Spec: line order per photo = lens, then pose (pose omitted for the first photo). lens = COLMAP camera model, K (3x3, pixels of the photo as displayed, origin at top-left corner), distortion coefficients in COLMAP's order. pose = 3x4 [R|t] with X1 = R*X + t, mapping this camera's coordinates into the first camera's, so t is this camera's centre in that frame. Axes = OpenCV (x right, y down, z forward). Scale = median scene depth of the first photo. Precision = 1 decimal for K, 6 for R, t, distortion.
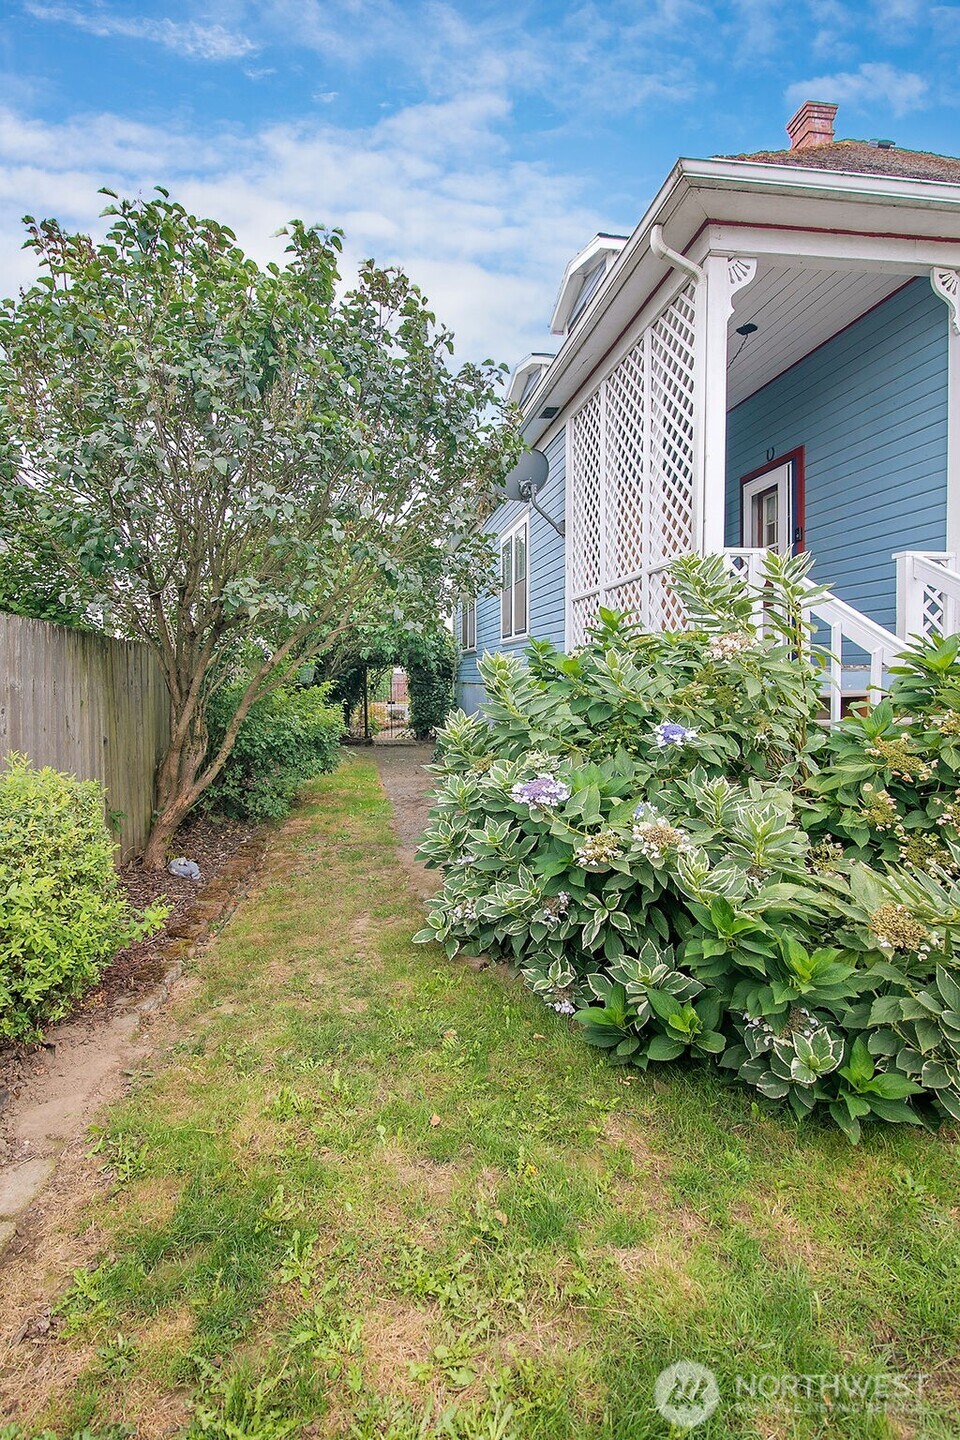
lens RADIAL K [[624.7, 0, 426.3], [0, 624.7, 691.7], [0, 0, 1]] dist [-0.009568, 0.000137]
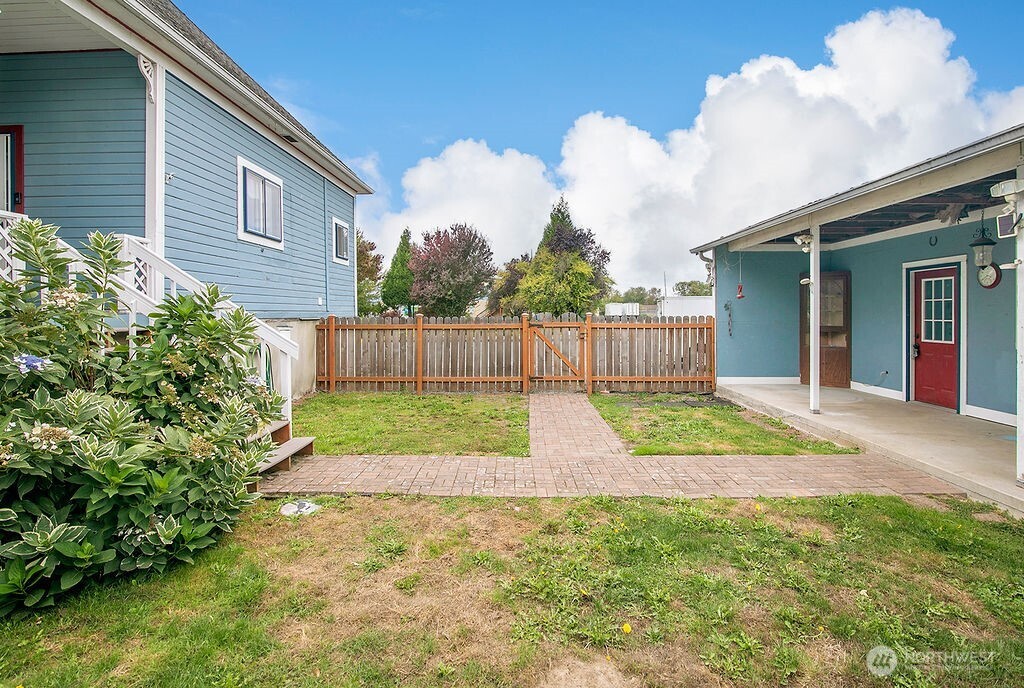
lens RADIAL K [[506.9, 0, 509.4], [0, 506.9, 315.7], [0, 0, 1]] dist [-0.001998, -0.000601]
pose [[0.147959, 0.003990, 0.988985, -0.541334], [0.022793, 0.999713, -0.007443, -0.000962], [-0.988731, 0.023643, 0.147826, -0.162110]]
